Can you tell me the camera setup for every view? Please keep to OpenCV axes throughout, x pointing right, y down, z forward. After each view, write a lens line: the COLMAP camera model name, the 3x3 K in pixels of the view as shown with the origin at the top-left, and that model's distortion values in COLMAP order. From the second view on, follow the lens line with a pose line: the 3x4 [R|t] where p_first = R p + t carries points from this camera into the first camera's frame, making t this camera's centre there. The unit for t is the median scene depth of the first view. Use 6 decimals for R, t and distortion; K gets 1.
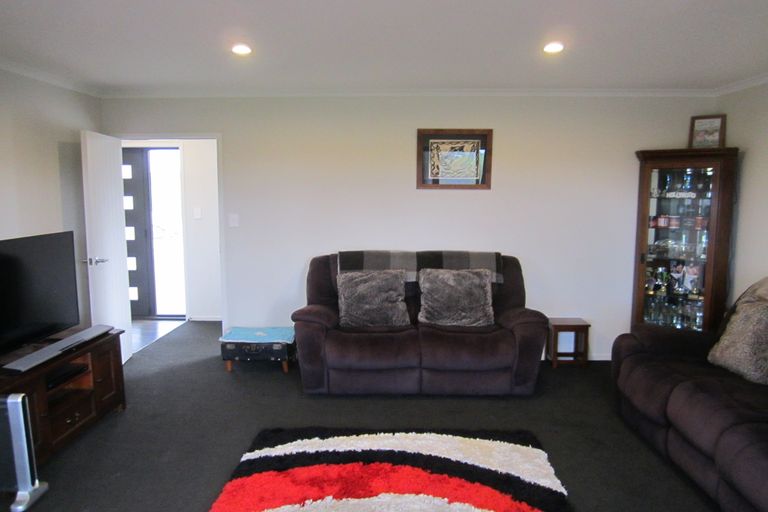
lens RADIAL K [[647.7, 0, 381.4], [0, 647.7, 277.5], [0, 0, 1]] dist [-0.035099, -0.002469]
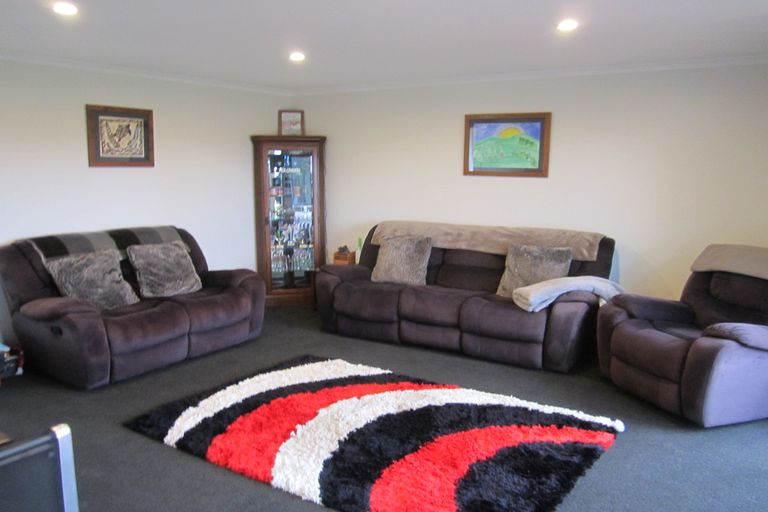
lens RADIAL K [[647.7, 0, 381.4], [0, 647.7, 277.5], [0, 0, 1]] dist [-0.035099, -0.002469]
pose [[0.524861, -0.142213, 0.839224, -0.589029], [0.130101, 0.987762, 0.086017, -0.000962], [-0.841186, 0.064037, 0.536940, 0.148495]]
